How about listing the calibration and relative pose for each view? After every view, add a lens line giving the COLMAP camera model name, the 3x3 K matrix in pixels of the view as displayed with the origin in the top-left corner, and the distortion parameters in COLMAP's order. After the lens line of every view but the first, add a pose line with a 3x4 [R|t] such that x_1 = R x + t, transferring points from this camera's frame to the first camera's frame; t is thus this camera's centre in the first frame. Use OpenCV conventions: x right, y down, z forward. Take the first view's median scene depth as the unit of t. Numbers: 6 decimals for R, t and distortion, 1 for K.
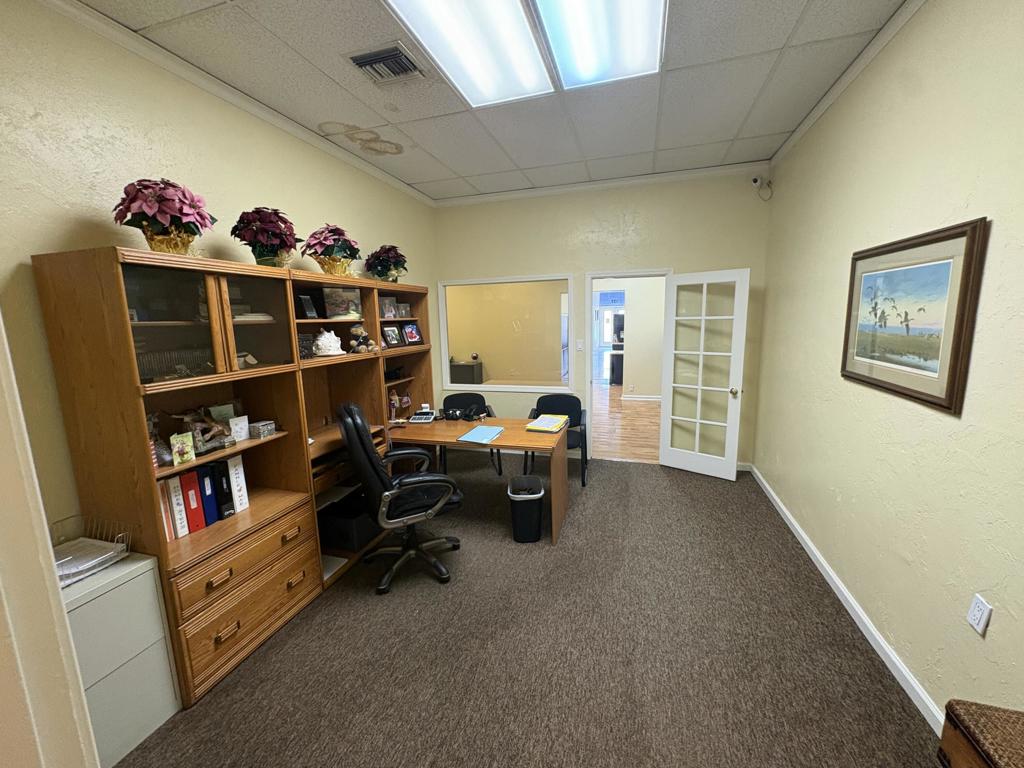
lens RADIAL K [[410.6, 0, 512.1], [0, 410.6, 384.2], [0, 0, 1]] dist [-0.001075, -0.000376]
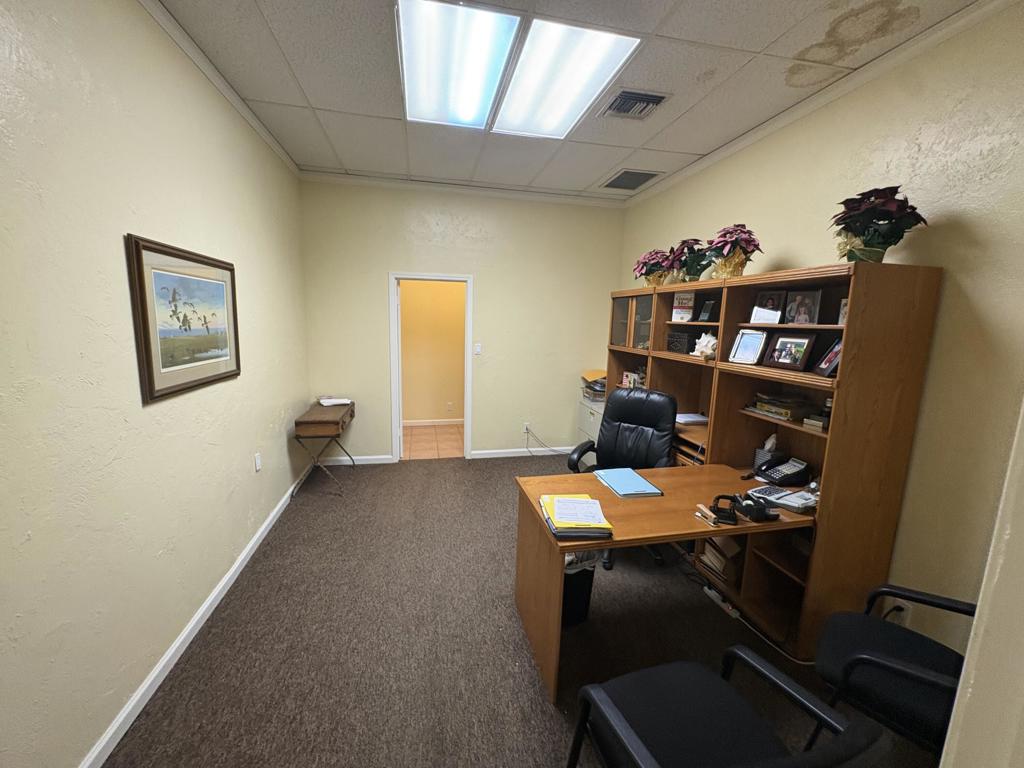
lens RADIAL K [[410.6, 0, 509.1], [0, 410.6, 384.9], [0, 0, 1]] dist [-0.001075, -0.000376]
pose [[-0.875947, 0.079051, -0.475887, 0.407901], [-0.081017, 0.948365, 0.306661, -0.228516], [0.475556, 0.307174, -0.824312, 1.329763]]
